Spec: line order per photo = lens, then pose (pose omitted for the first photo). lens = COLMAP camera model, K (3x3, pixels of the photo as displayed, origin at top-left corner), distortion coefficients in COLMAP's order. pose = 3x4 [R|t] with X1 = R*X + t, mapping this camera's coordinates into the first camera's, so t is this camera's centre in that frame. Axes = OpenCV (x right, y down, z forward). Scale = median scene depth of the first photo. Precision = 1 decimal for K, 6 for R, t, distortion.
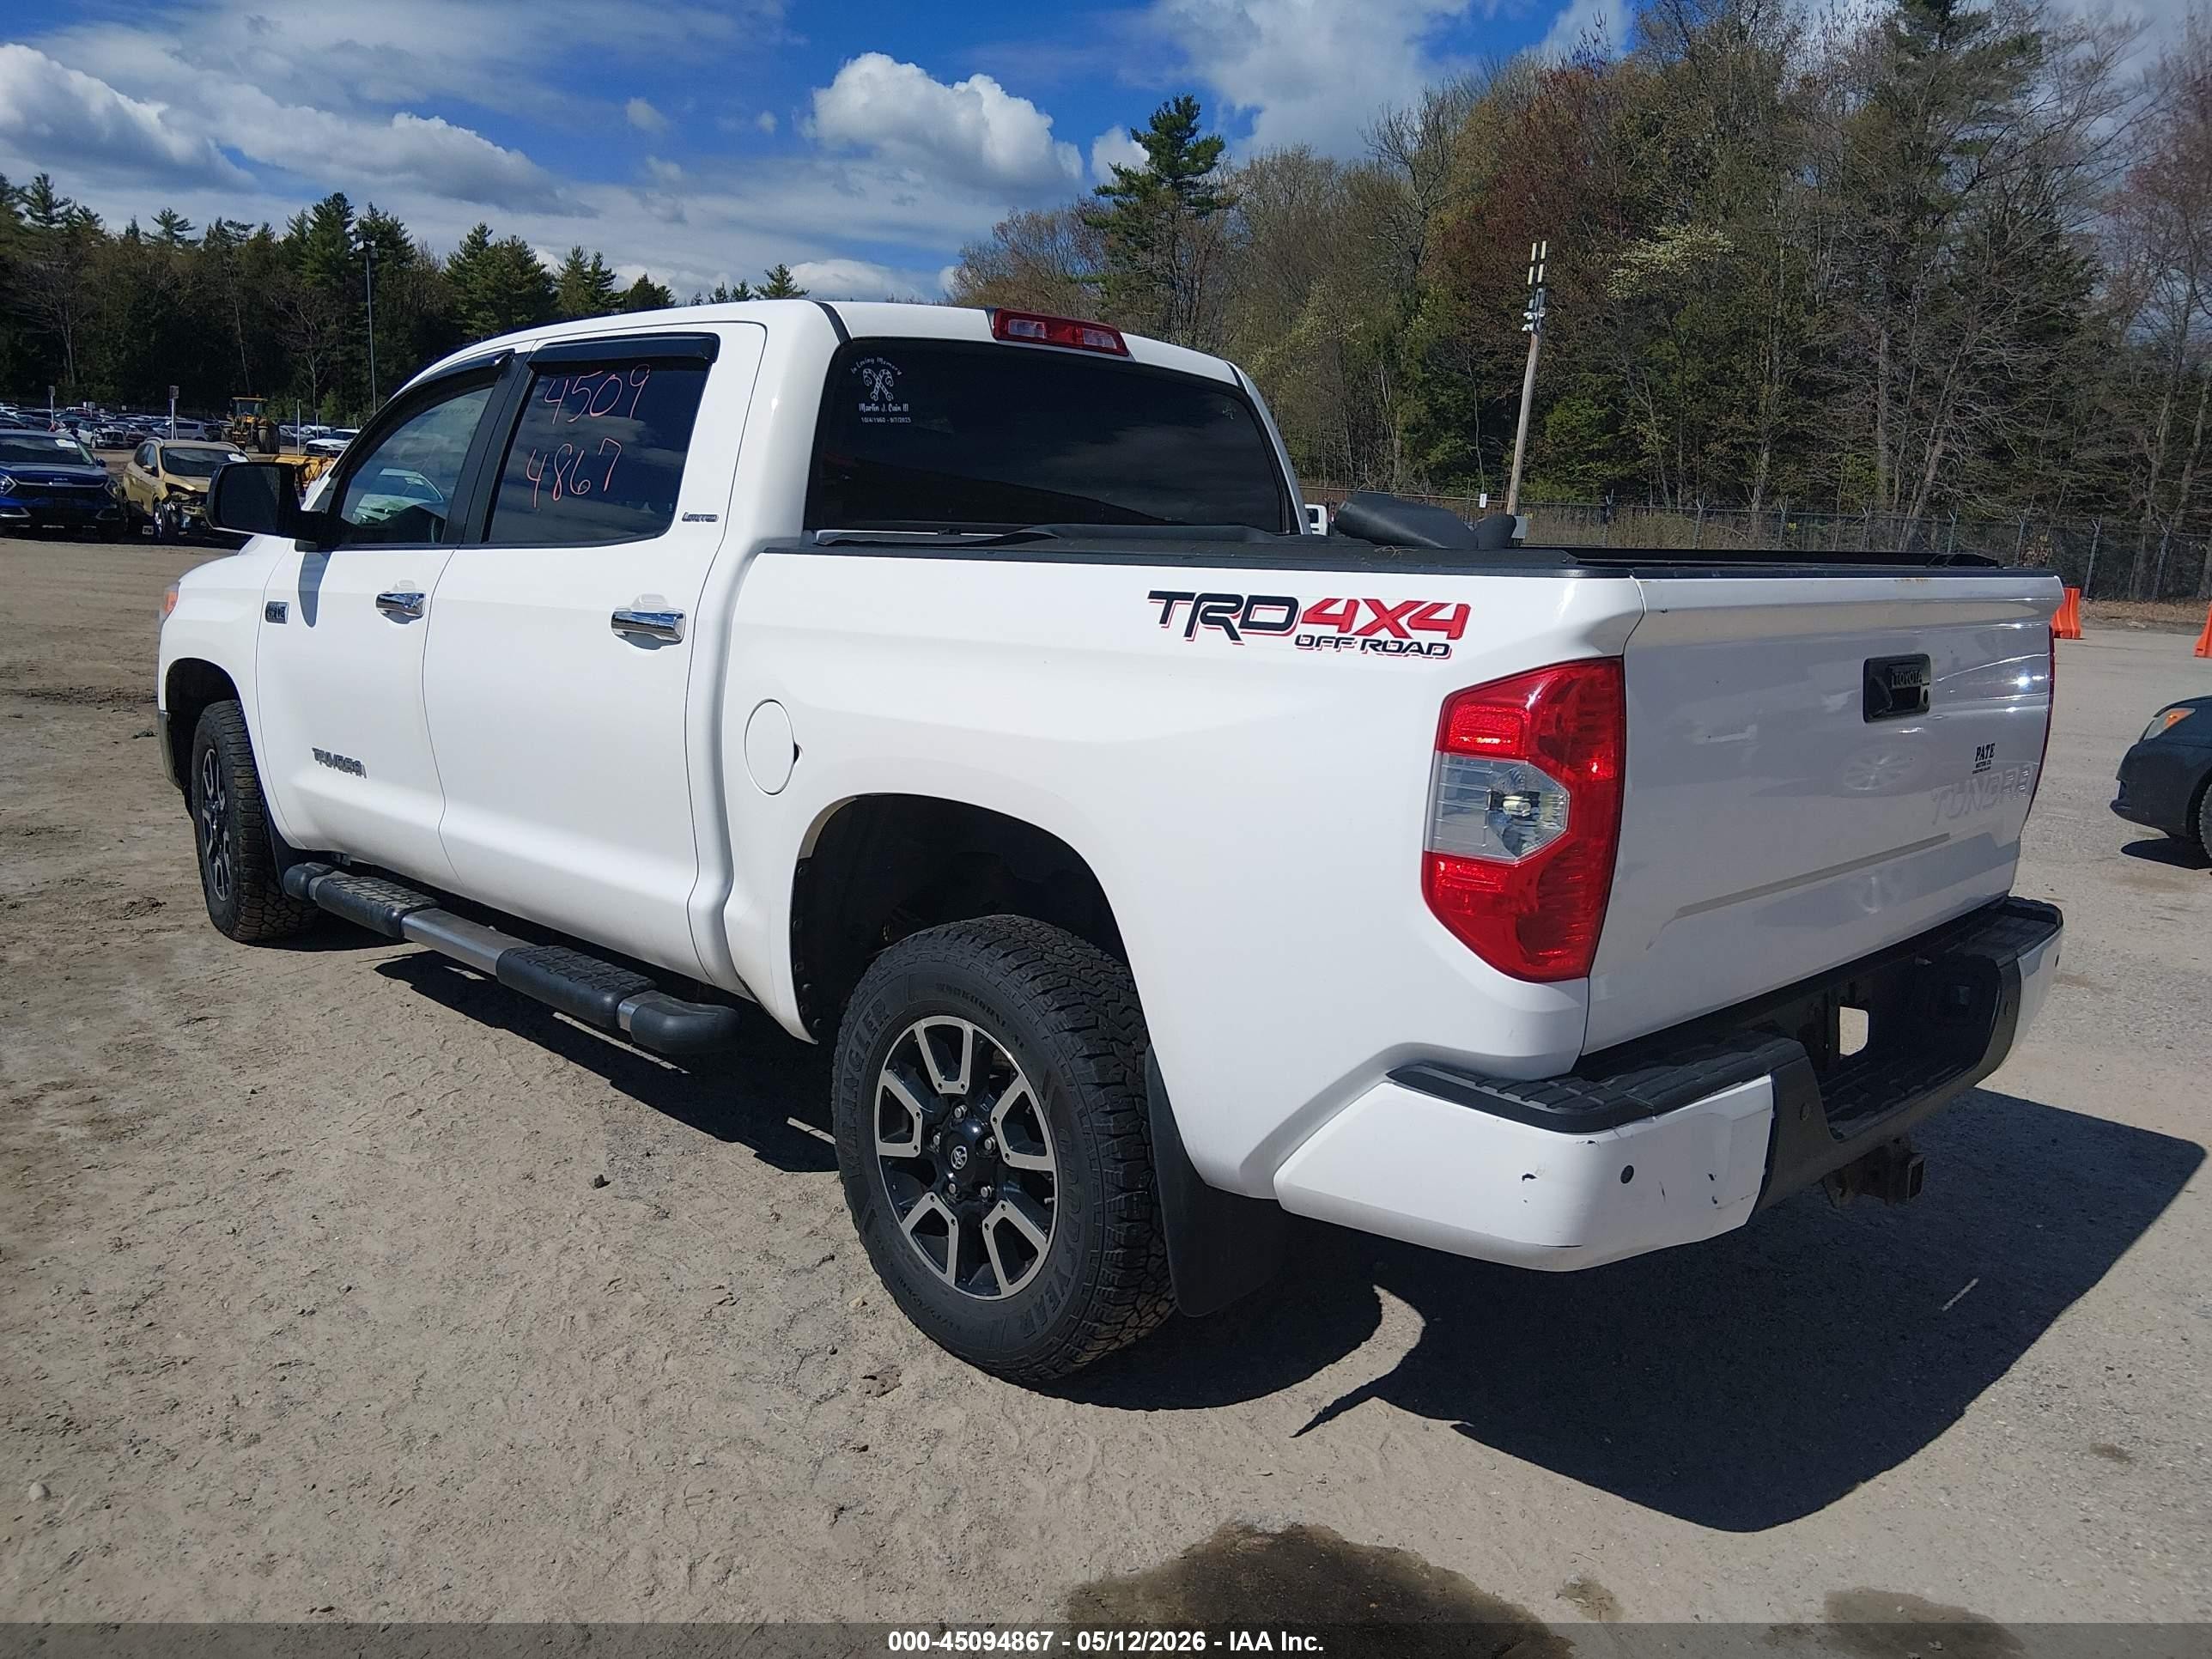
lens RADIAL K [[1649.8, 0, 1099.0], [0, 1649.8, 839.4], [0, 0, 1]] dist [0.103749, -0.171431]
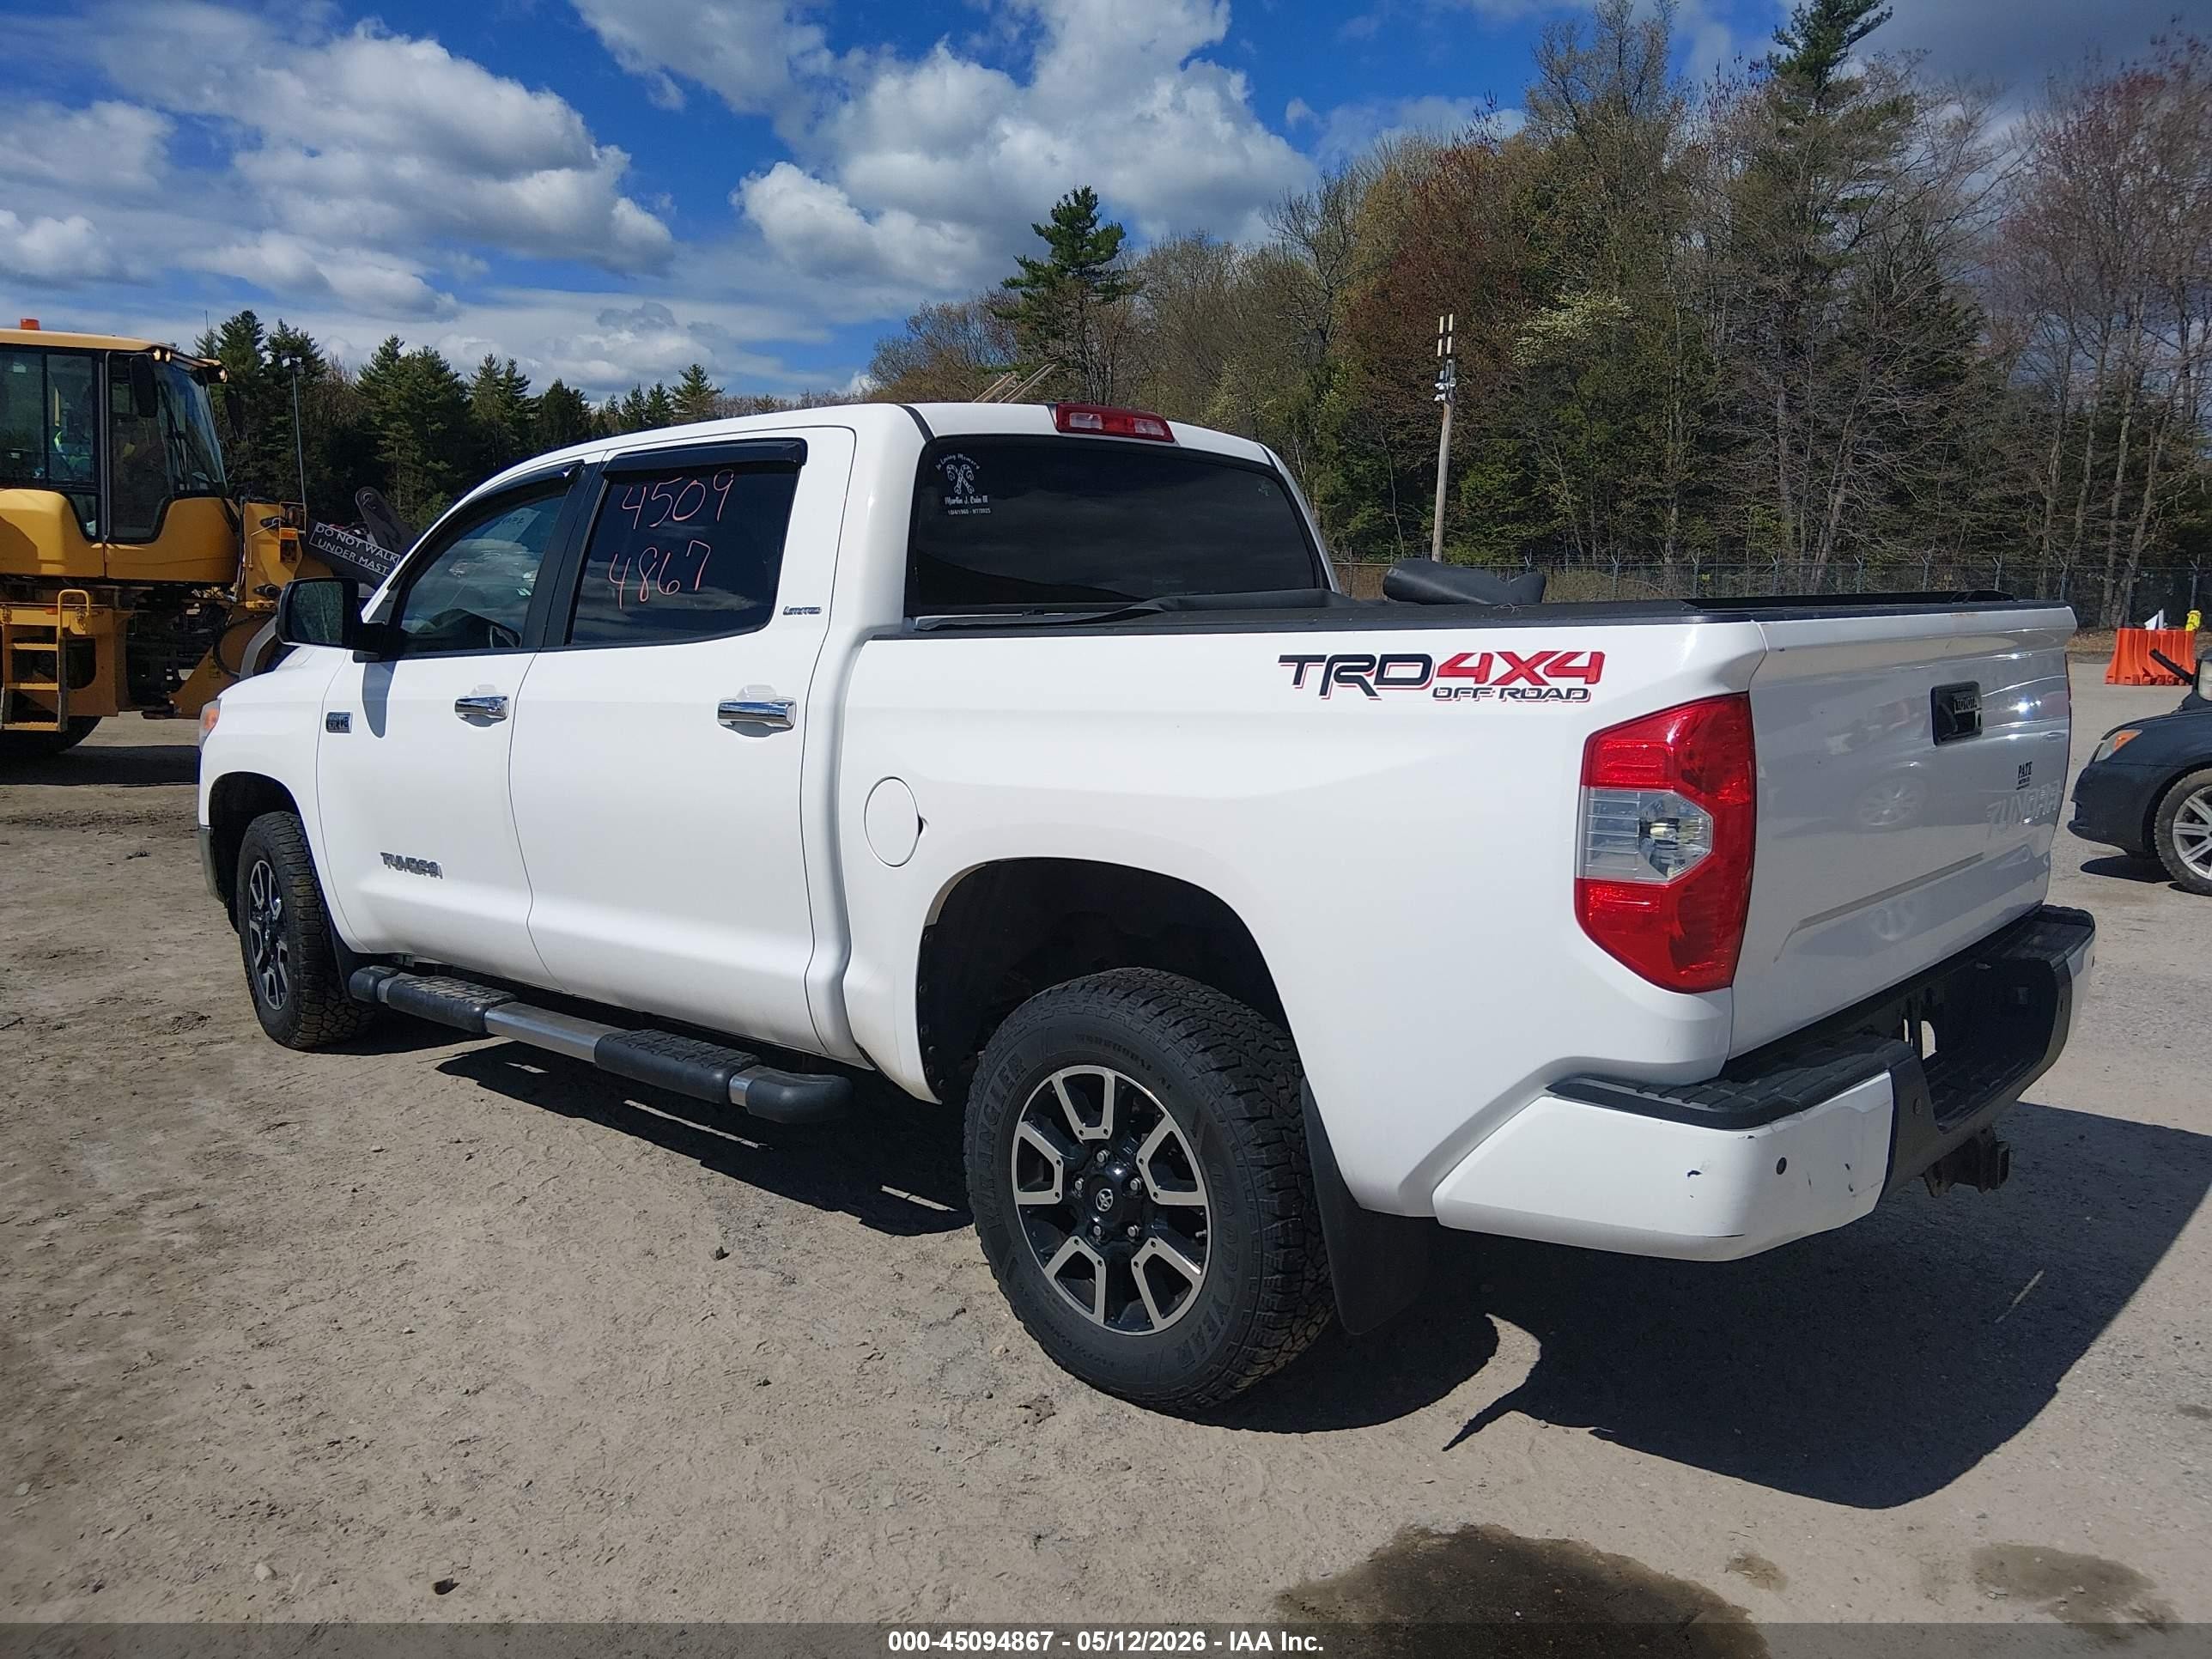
lens RADIAL K [[1649.8, 0, 1099.0], [0, 1649.8, 839.4], [0, 0, 1]] dist [0.103749, -0.171431]
pose [[0.997982, -0.050395, 0.038619, -0.098731], [0.052128, 0.997614, -0.045273, 0.009248], [-0.036245, 0.047195, 0.998228, -0.051632]]
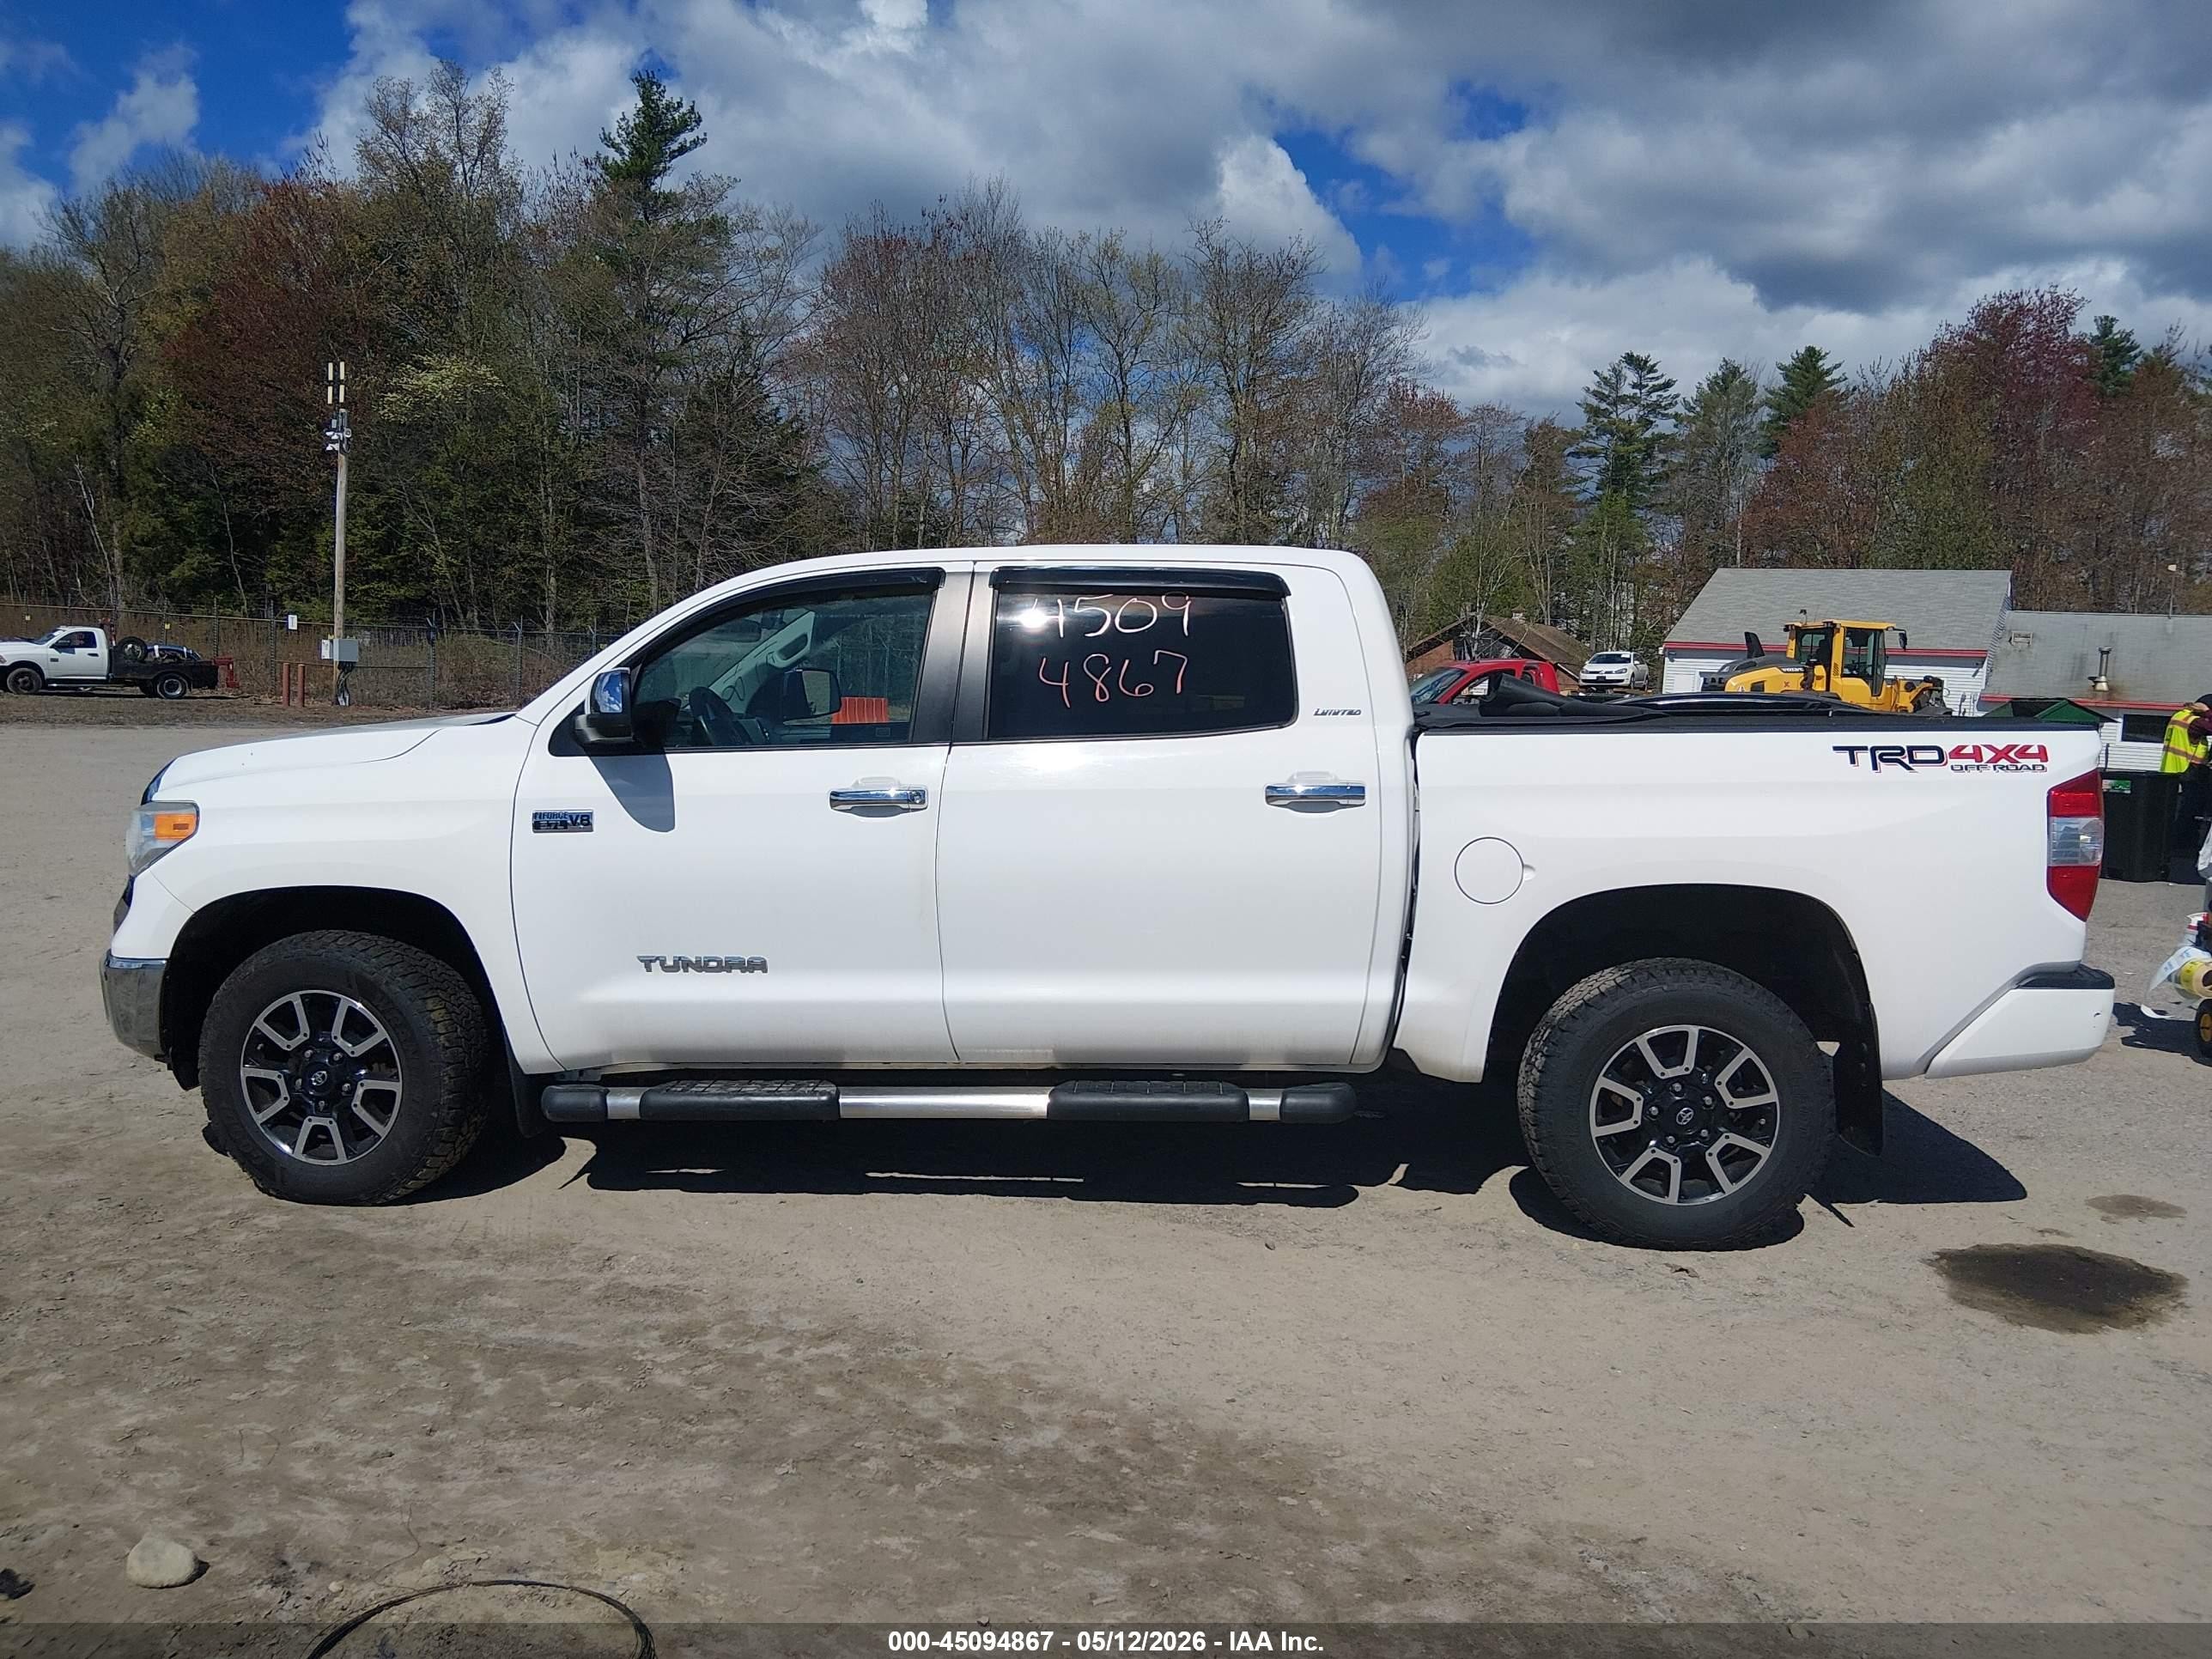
lens RADIAL K [[1656.3, 0, 1098.2], [0, 1656.3, 833.1], [0, 0, 1]] dist [0.096341, -0.163689]
pose [[0.741883, -0.092178, 0.664163, -1.267421], [0.139516, 0.990048, -0.018435, -0.098494], [-0.655854, 0.106338, 0.747361, 0.138858]]
